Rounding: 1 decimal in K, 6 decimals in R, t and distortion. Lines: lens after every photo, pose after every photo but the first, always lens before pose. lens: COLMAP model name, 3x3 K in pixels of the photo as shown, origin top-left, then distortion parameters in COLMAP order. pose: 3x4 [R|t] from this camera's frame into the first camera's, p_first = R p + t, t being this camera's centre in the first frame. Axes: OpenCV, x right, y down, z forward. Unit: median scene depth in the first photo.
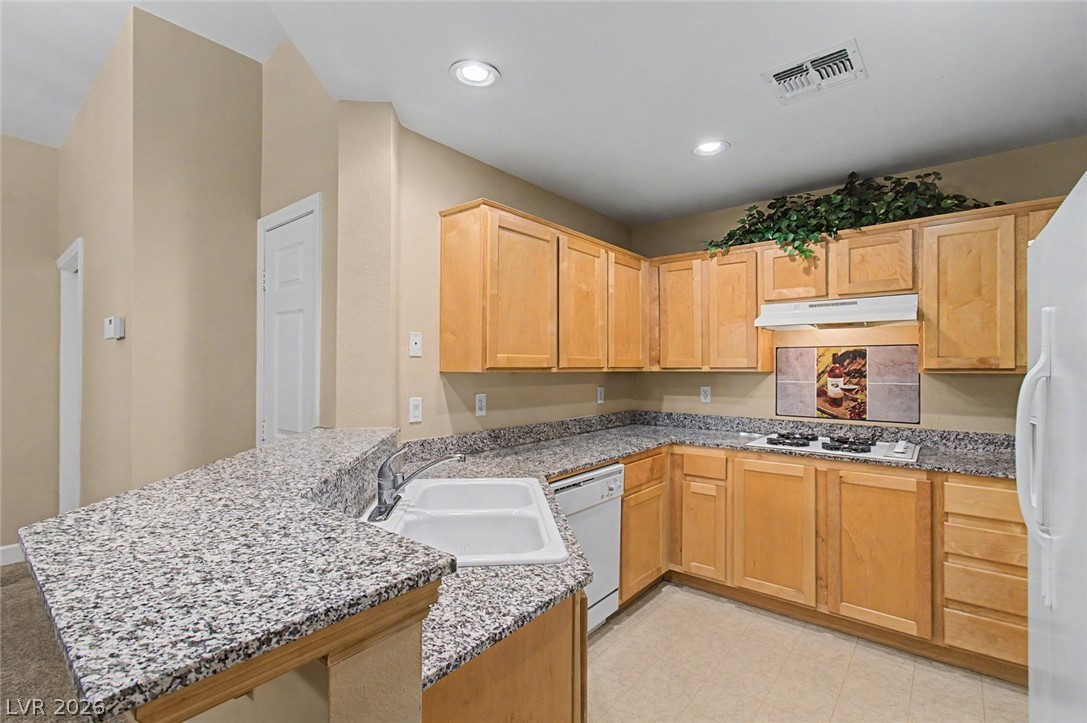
lens RADIAL K [[492.5, 0, 542.1], [0, 492.5, 367.8], [0, 0, 1]] dist [-0.017413, 0.005262]
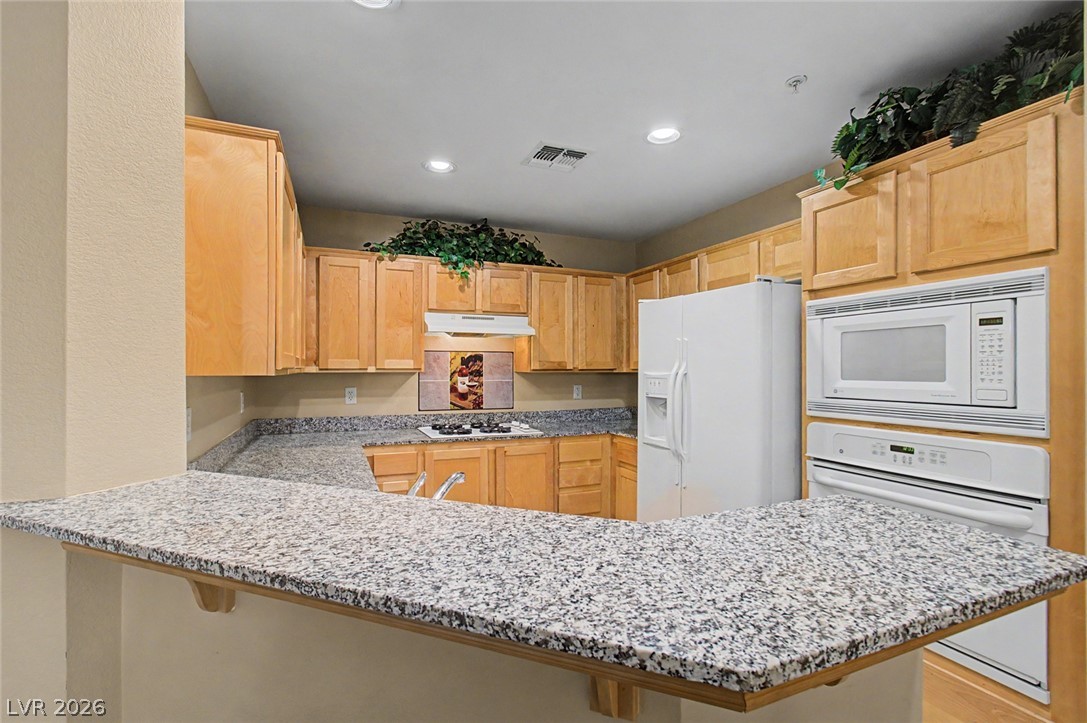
lens RADIAL K [[492.5, 0, 542.1], [0, 492.5, 367.8], [0, 0, 1]] dist [-0.017413, 0.005262]
pose [[0.470853, 0.001410, 0.882211, -0.441346], [-0.000541, 0.999999, -0.001309, -0.000716], [-0.882212, 0.000139, 0.470853, 0.251618]]
